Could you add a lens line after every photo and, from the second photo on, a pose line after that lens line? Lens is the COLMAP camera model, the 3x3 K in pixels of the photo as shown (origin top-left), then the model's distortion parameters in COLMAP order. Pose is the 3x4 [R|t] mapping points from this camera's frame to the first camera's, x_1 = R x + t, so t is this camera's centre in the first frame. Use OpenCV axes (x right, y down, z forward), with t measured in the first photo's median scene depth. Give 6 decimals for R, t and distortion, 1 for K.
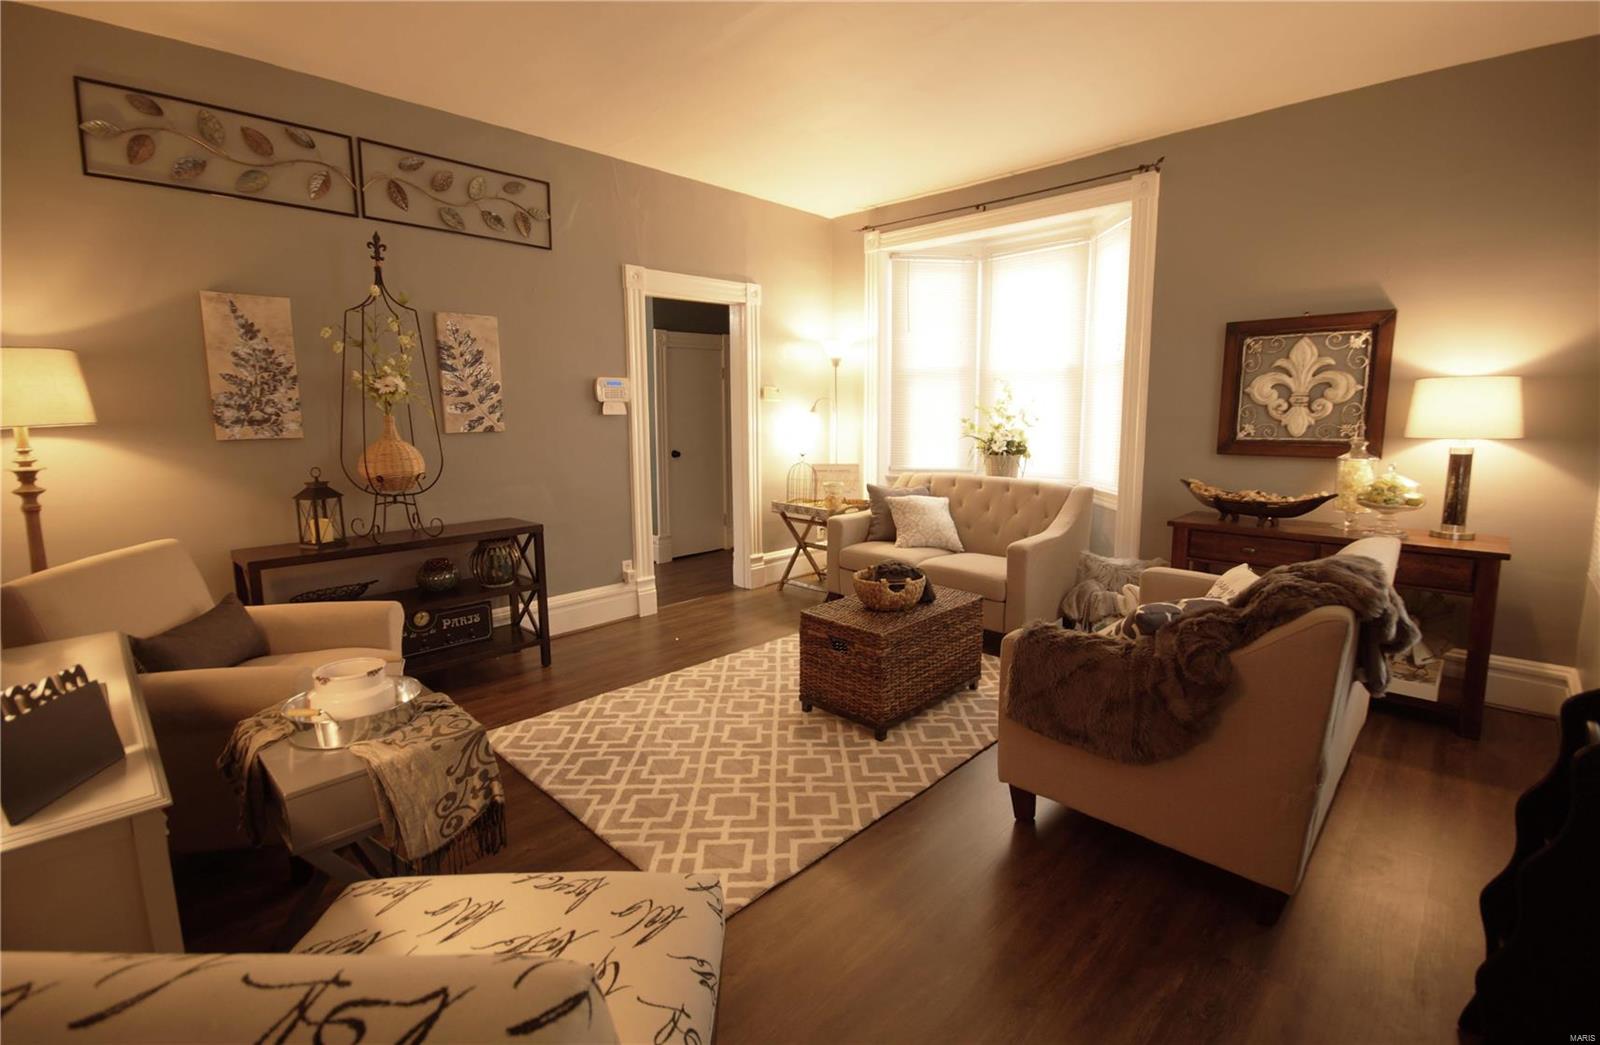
lens RADIAL K [[703.1, 0, 787.4], [0, 703.1, 496.6], [0, 0, 1]] dist [-0.000980, -0.000561]
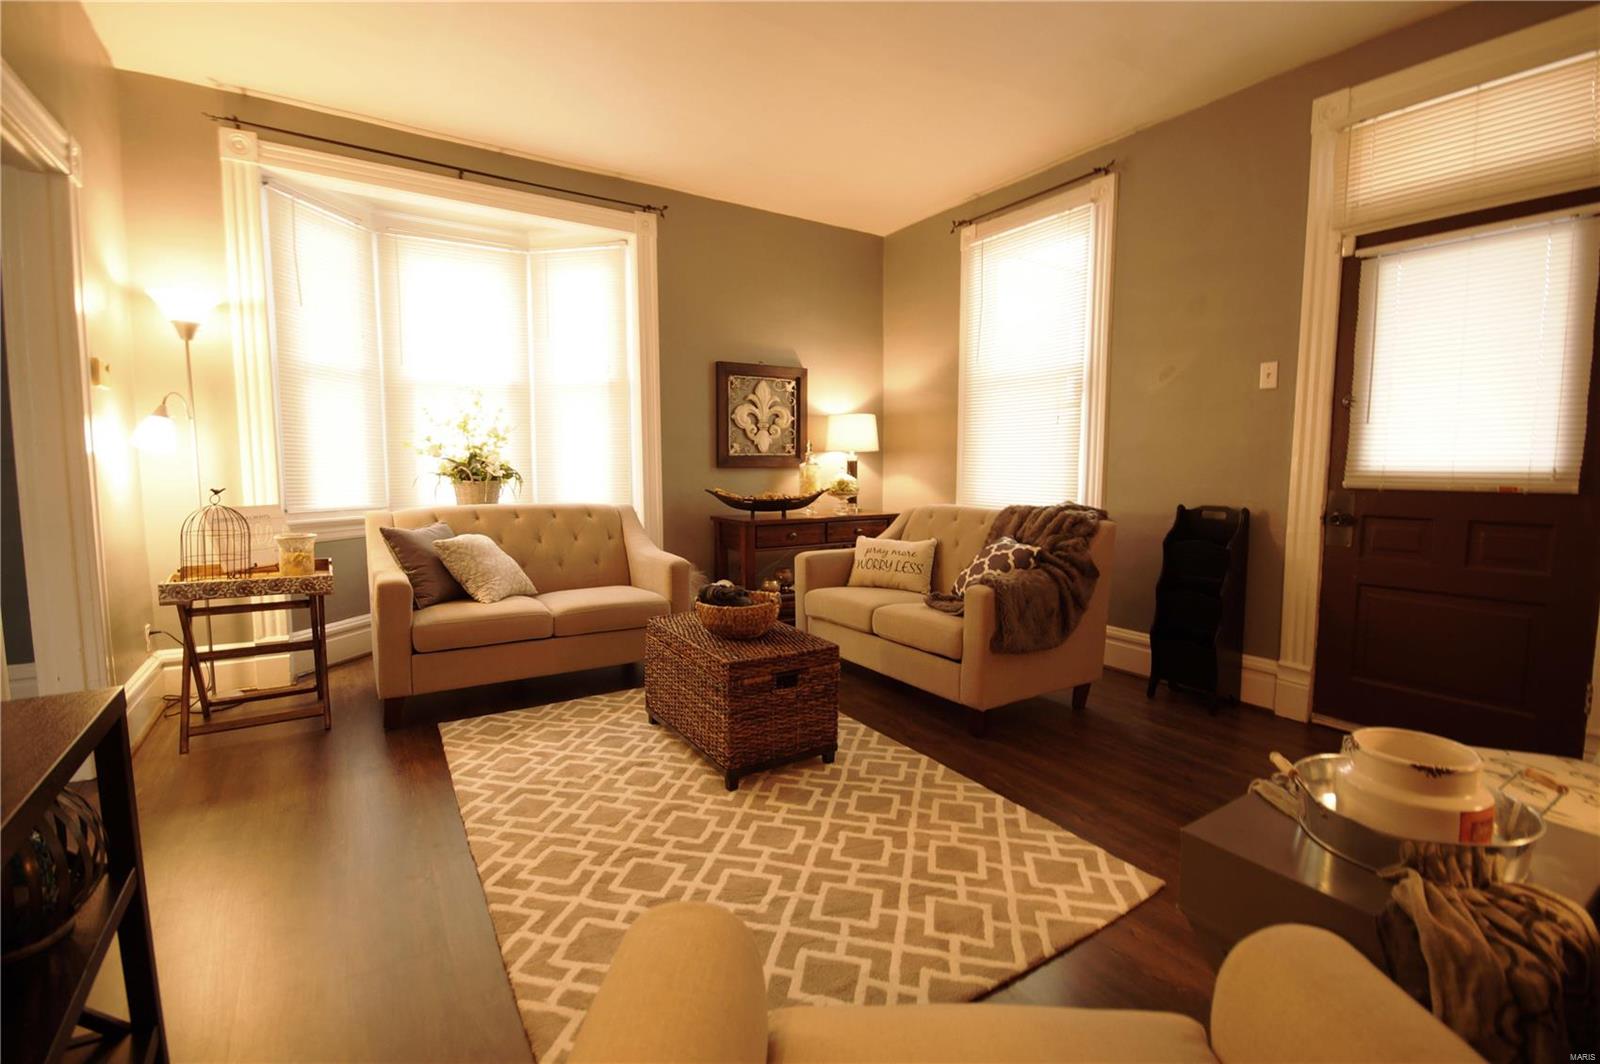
lens RADIAL K [[711.1, 0, 803.2], [0, 711.1, 519.0], [0, 0, 1]] dist [0.003147, 0.000607]
pose [[0.226723, -0.077663, 0.970858, -0.610012], [0.114073, 0.992073, 0.052720, -0.021892], [-0.967256, 0.098795, 0.233785, 0.620699]]
